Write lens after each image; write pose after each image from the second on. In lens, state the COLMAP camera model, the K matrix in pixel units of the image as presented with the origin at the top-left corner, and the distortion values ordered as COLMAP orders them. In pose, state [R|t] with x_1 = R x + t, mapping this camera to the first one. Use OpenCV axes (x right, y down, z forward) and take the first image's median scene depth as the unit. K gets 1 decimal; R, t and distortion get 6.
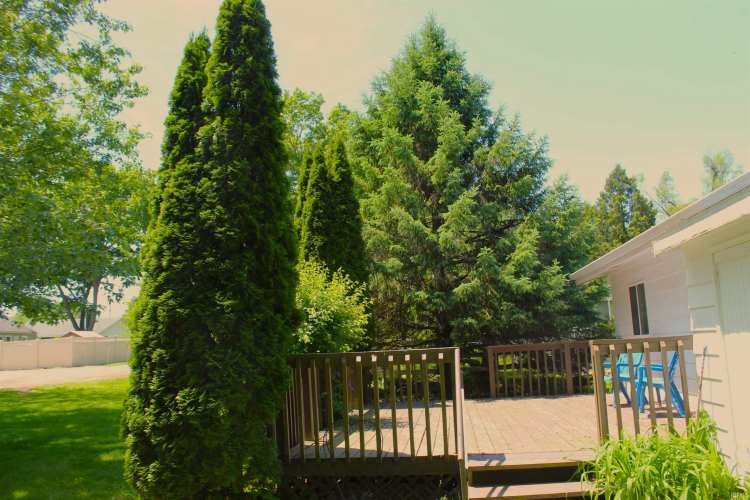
lens RADIAL K [[621.0, 0, 375.0], [0, 621.0, 250.0], [0, 0, 1]] dist [-0.160919, 0.124348]
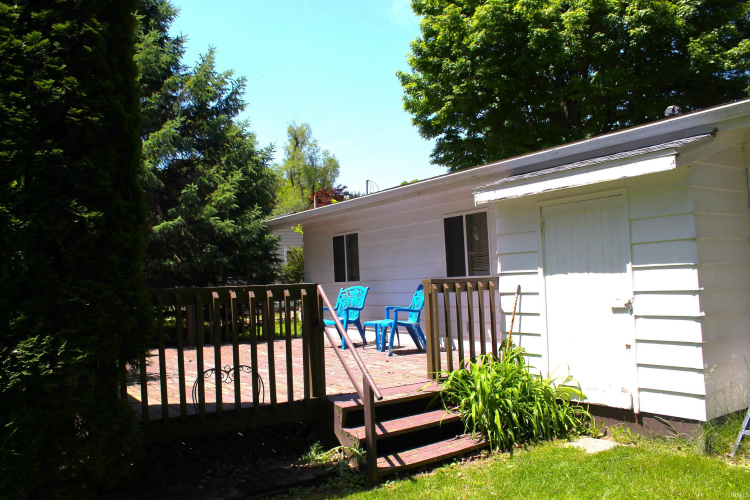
lens RADIAL K [[621.0, 0, 375.0], [0, 621.0, 250.0], [0, 0, 1]] dist [-0.160919, 0.124348]
pose [[0.768297, 0.046466, 0.638405, -0.402516], [-0.095067, 0.994584, 0.042019, 0.061498], [-0.632995, -0.092974, 0.768553, 0.235093]]
